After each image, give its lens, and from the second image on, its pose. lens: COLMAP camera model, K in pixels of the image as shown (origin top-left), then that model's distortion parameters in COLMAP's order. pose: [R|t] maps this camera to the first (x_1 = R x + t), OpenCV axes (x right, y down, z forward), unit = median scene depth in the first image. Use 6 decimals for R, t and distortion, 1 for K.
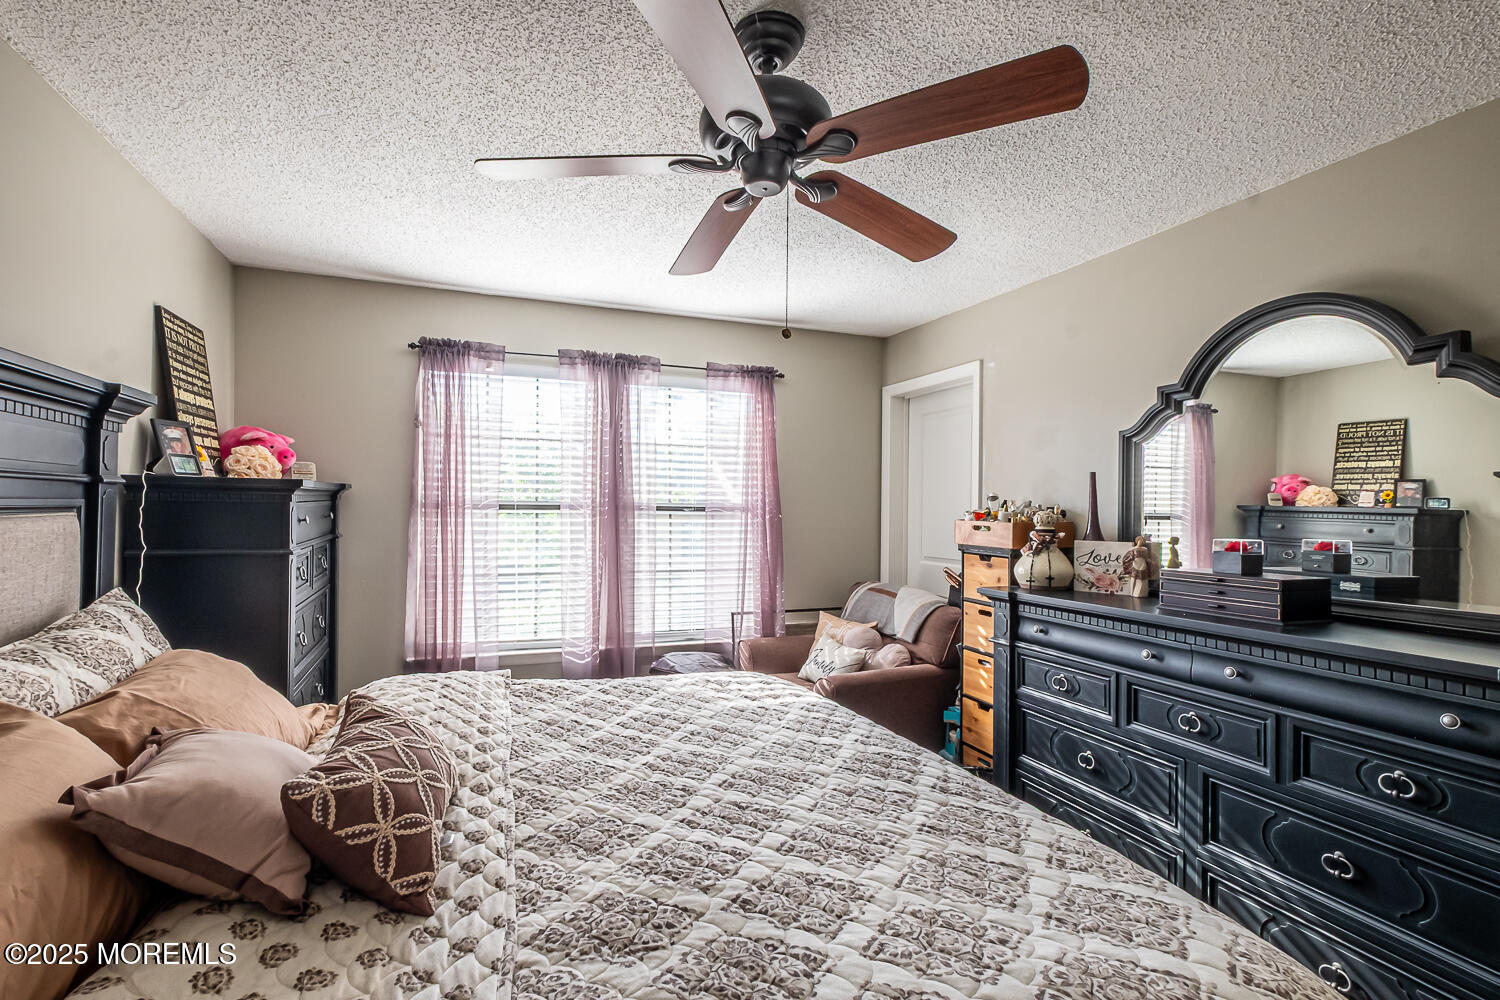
lens RADIAL K [[693.4, 0, 745.9], [0, 693.4, 507.0], [0, 0, 1]] dist [0.012387, -0.000031]
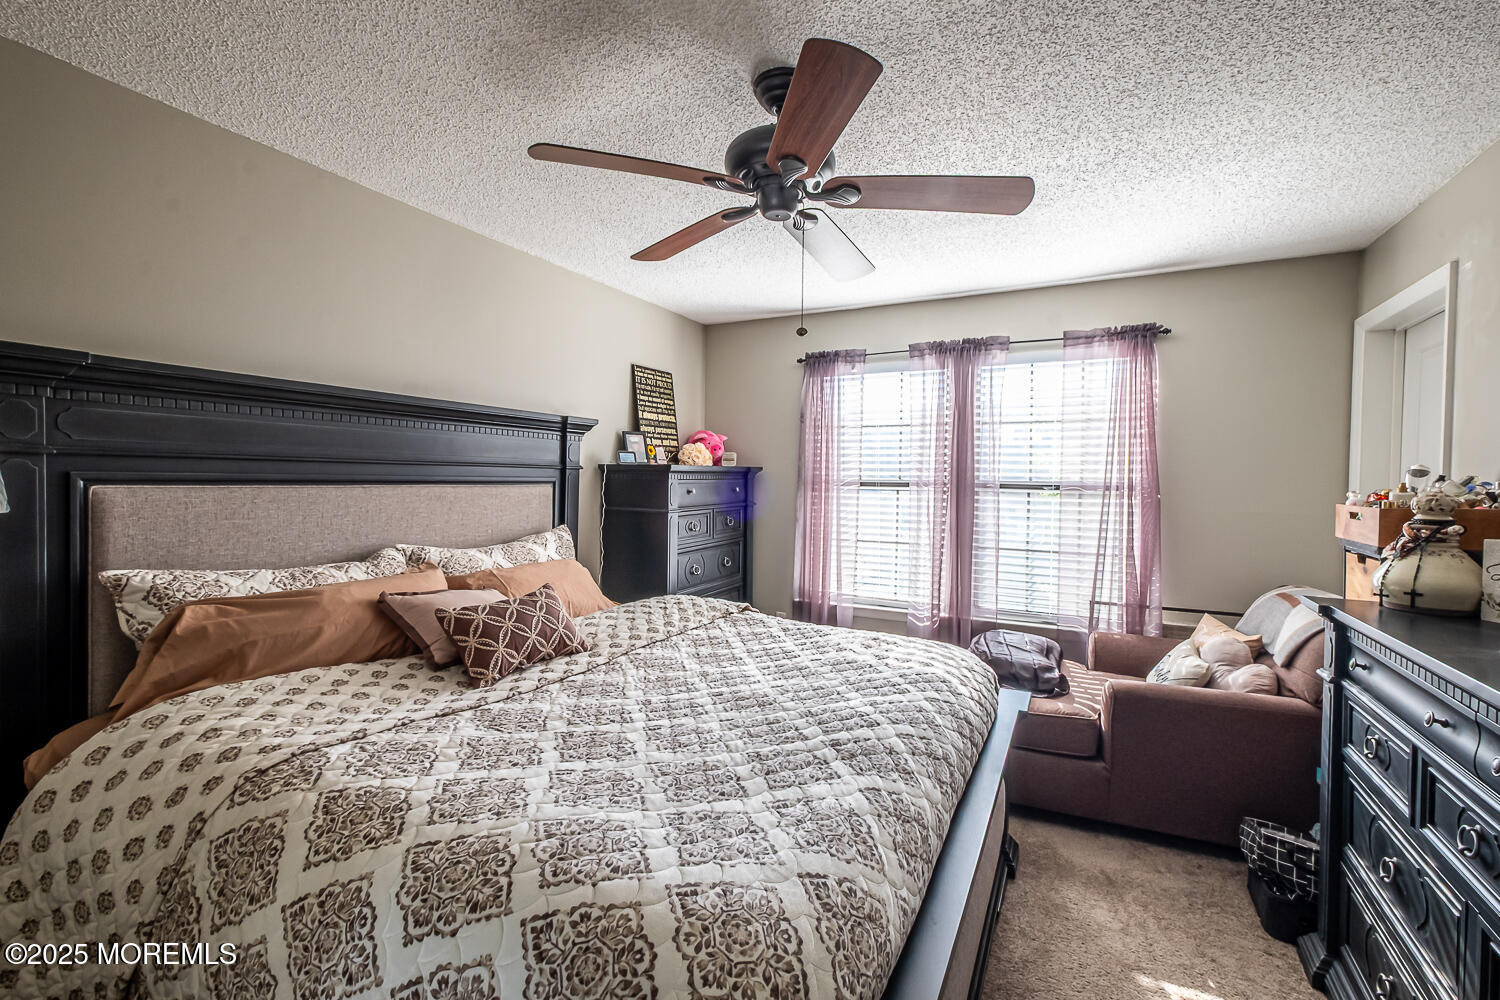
lens RADIAL K [[667.6, 0, 748.5], [0, 667.6, 491.6], [0, 0, 1]] dist [0.011027, -0.000224]
pose [[0.669469, 0.011209, -0.742756, 0.392229], [-0.006605, 0.999936, 0.009136, 0.003503], [0.742811, -0.001210, 0.669500, 0.086995]]
